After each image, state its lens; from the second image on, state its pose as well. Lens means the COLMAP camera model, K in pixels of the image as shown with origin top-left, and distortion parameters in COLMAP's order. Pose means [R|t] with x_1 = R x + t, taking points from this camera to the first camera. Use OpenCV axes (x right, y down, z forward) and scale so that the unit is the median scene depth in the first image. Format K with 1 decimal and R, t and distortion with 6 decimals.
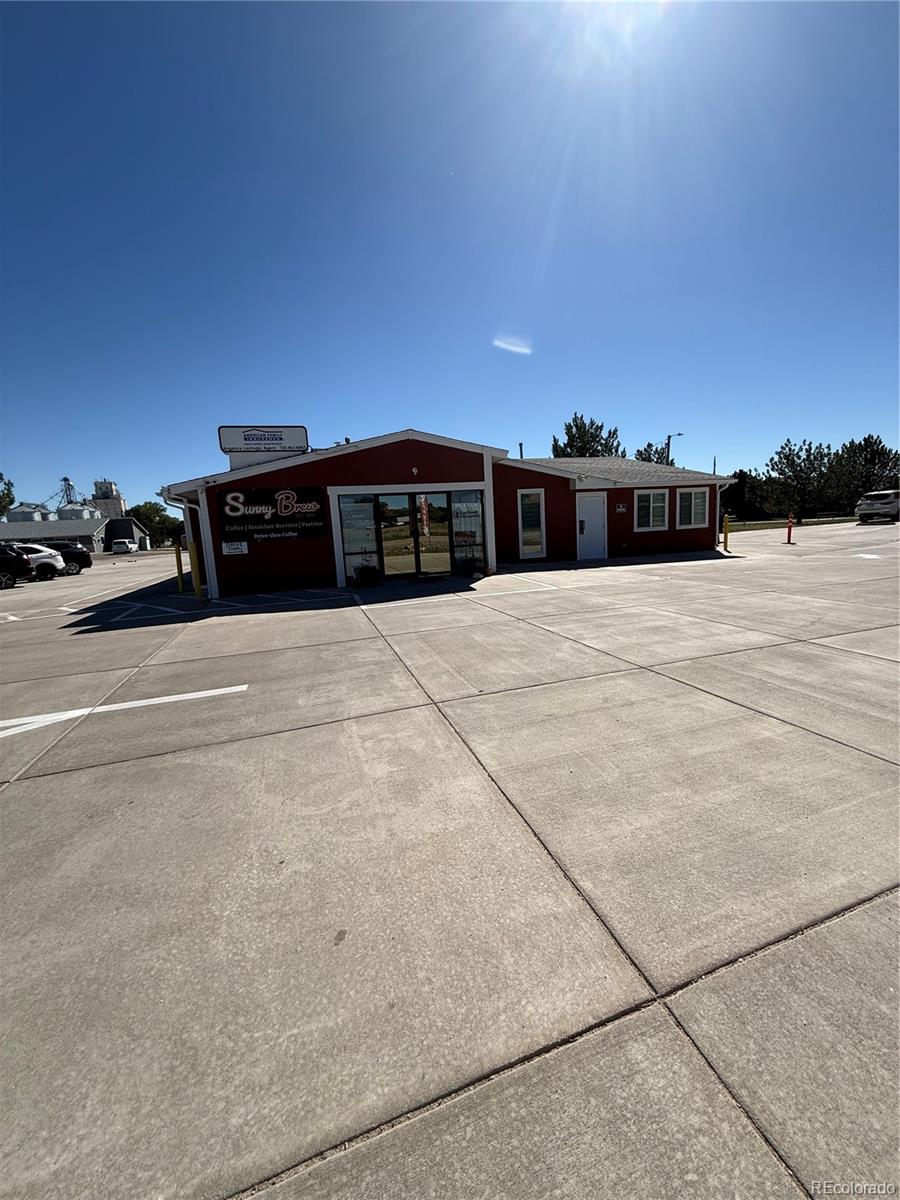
lens RADIAL K [[484.1, 0, 450.0], [0, 484.1, 600.0], [0, 0, 1]] dist [0.000286, 0.000022]
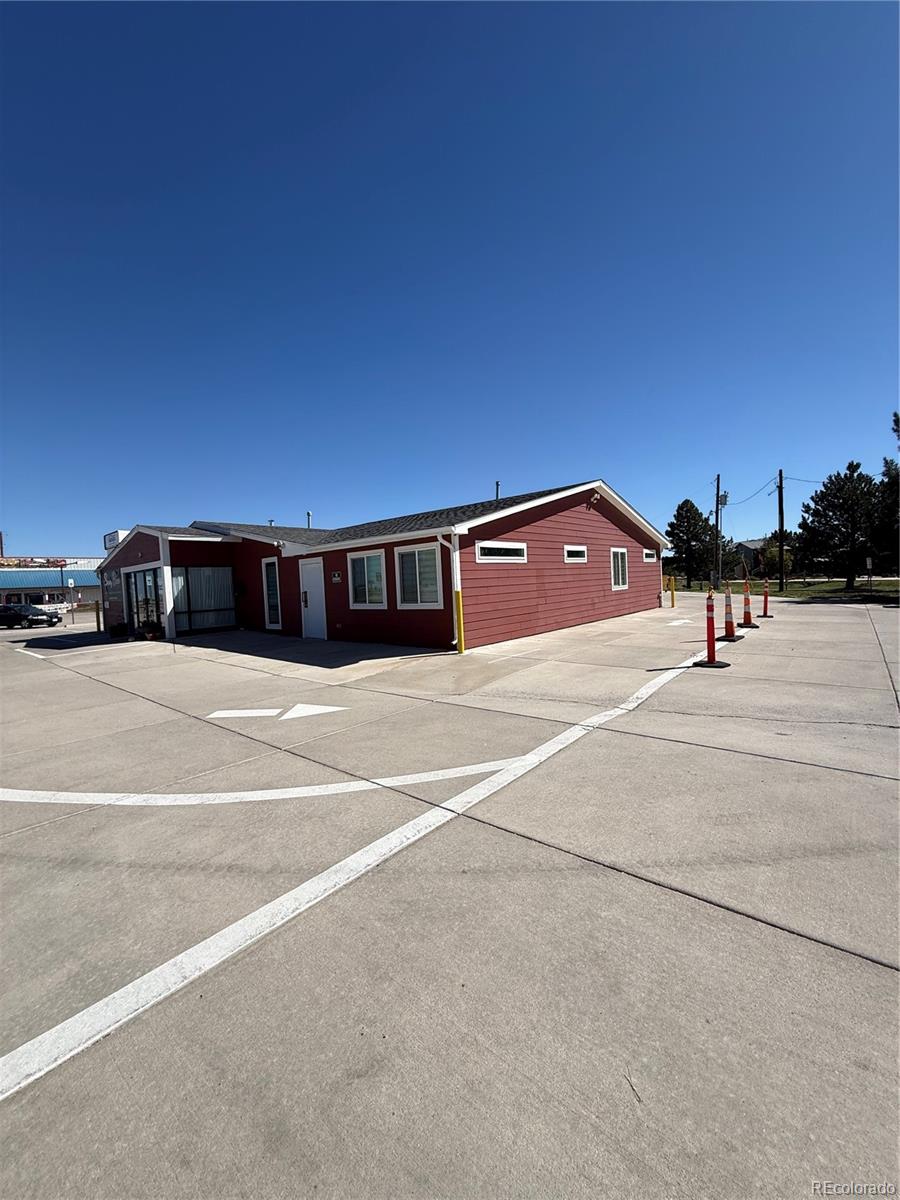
lens RADIAL K [[484.1, 0, 450.0], [0, 484.1, 600.0], [0, 0, 1]] dist [0.000286, 0.000022]
pose [[0.533303, 0.058454, -0.843902, 1.102050], [-0.109454, 0.993992, -0.000319, -0.173478], [0.838813, 0.092539, 0.536497, 0.743130]]
